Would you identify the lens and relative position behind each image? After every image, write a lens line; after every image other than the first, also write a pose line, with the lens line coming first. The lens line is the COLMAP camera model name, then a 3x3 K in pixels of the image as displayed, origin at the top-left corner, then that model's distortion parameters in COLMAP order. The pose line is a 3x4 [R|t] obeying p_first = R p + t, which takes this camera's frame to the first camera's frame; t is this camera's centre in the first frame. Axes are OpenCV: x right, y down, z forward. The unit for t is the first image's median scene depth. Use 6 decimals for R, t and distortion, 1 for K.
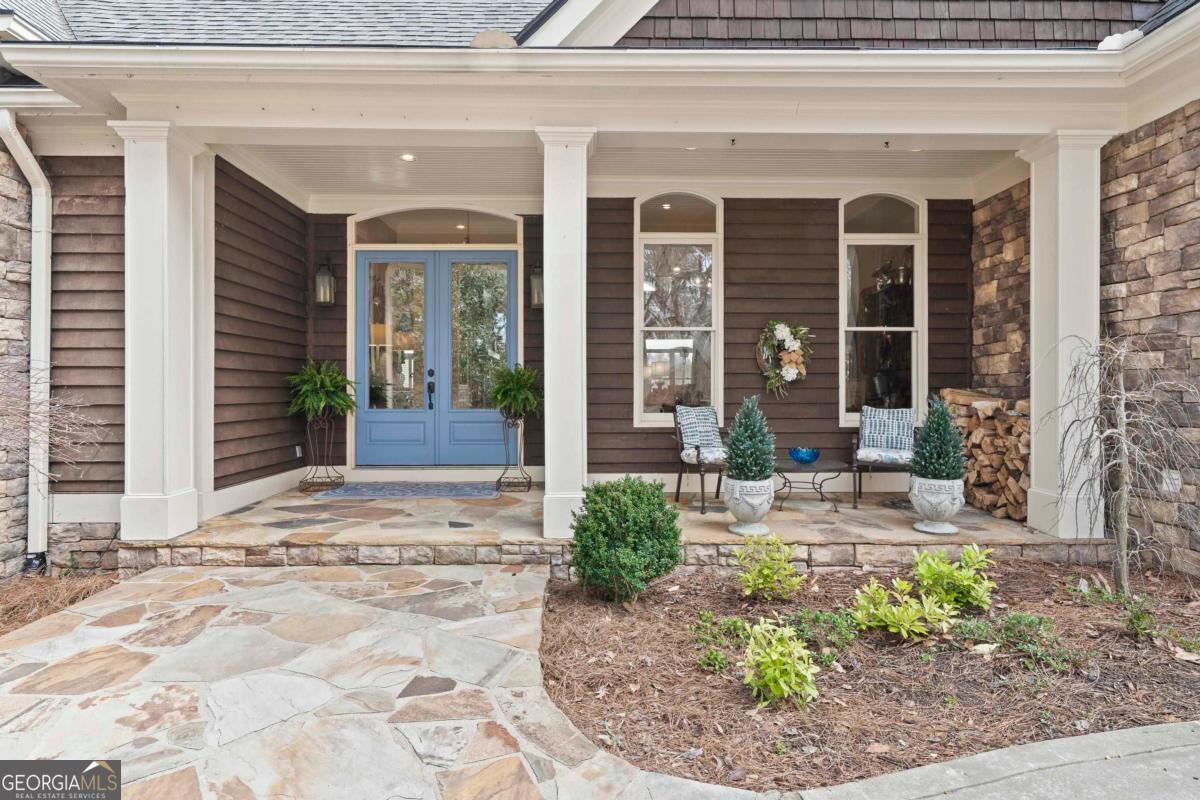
lens RADIAL K [[605.7, 0, 598.7], [0, 605.7, 392.0], [0, 0, 1]] dist [-0.000713, -0.000015]
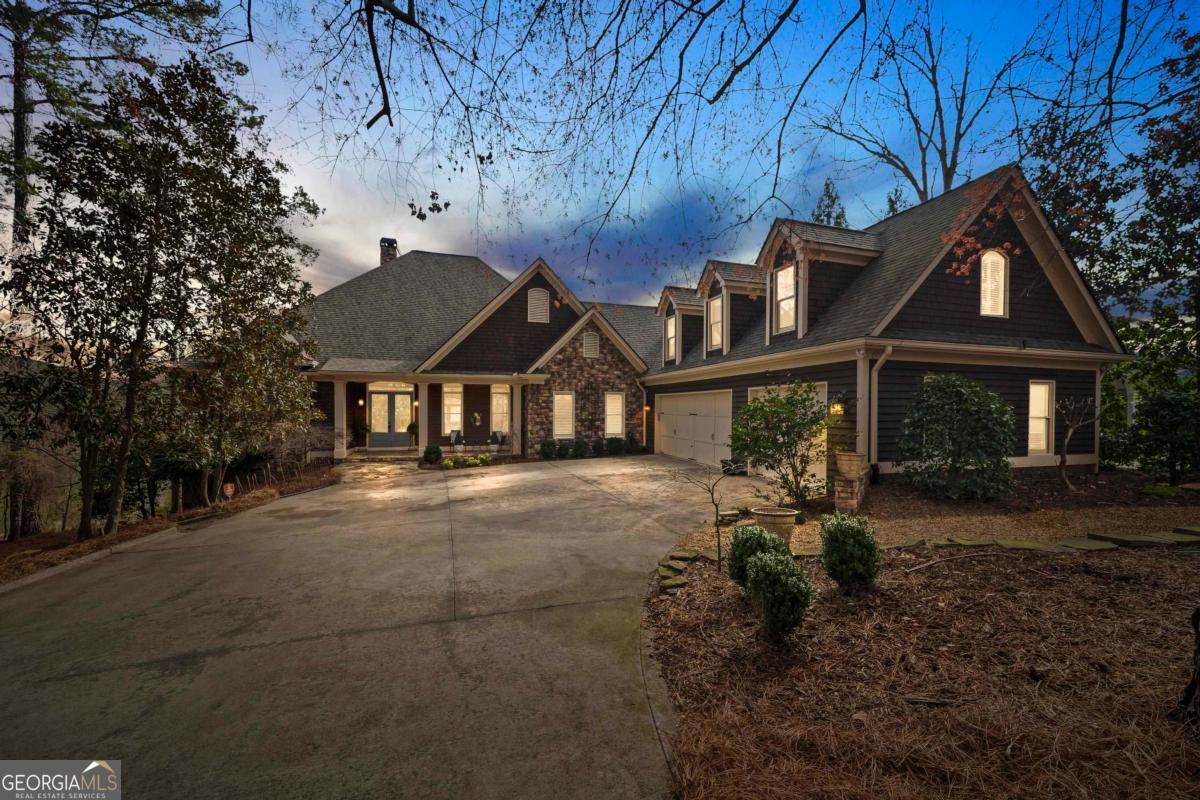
lens RADIAL K [[467.9, 0, 602.6], [0, 467.9, 407.8], [0, 0, 1]] dist [-0.003160, -0.000455]
pose [[0.962066, 0.002330, 0.272806, 0.270859], [-0.000543, 0.999978, -0.006627, -0.132800], [-0.272815, 0.006228, 0.962046, -2.713377]]
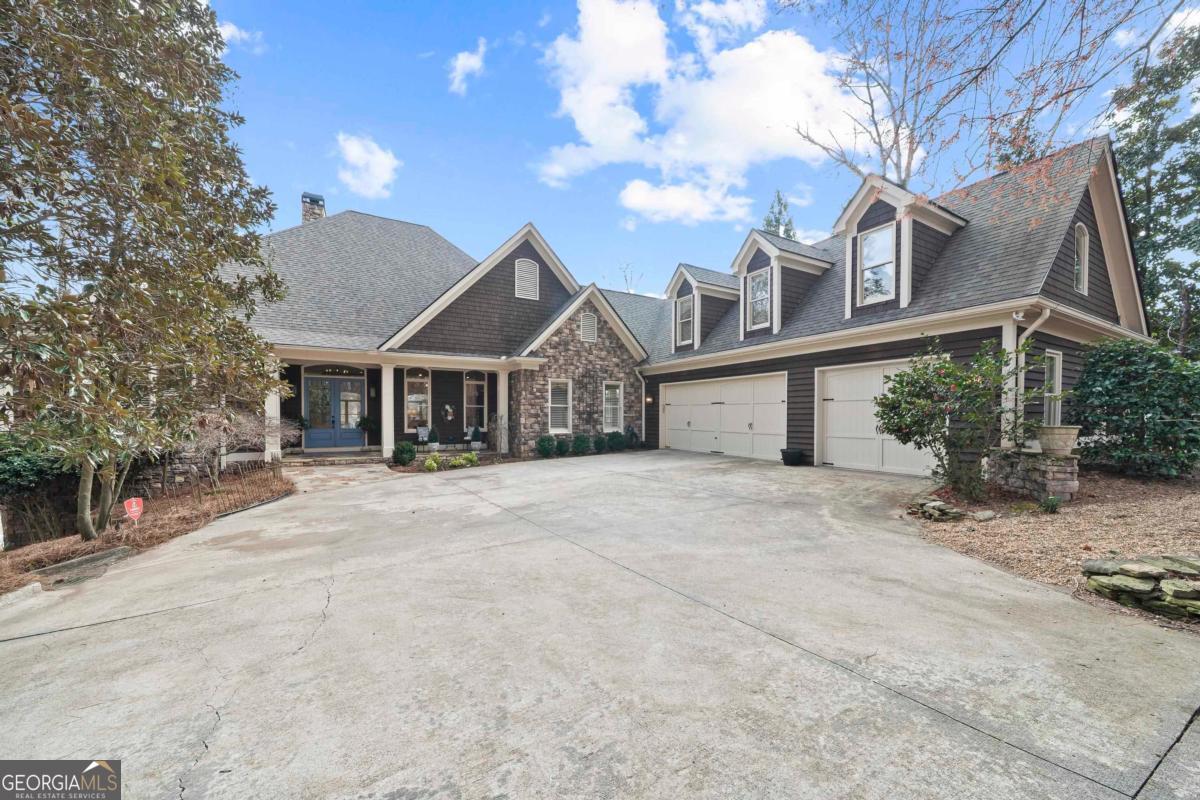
lens RADIAL K [[447.3, 0, 607.5], [0, 447.3, 419.9], [0, 0, 1]] dist [-0.003640, -0.000135]
pose [[0.875679, -0.004959, 0.482868, -0.174421], [0.003134, 0.999985, 0.004585, -0.029402], [-0.482883, -0.002502, 0.875681, -1.989718]]
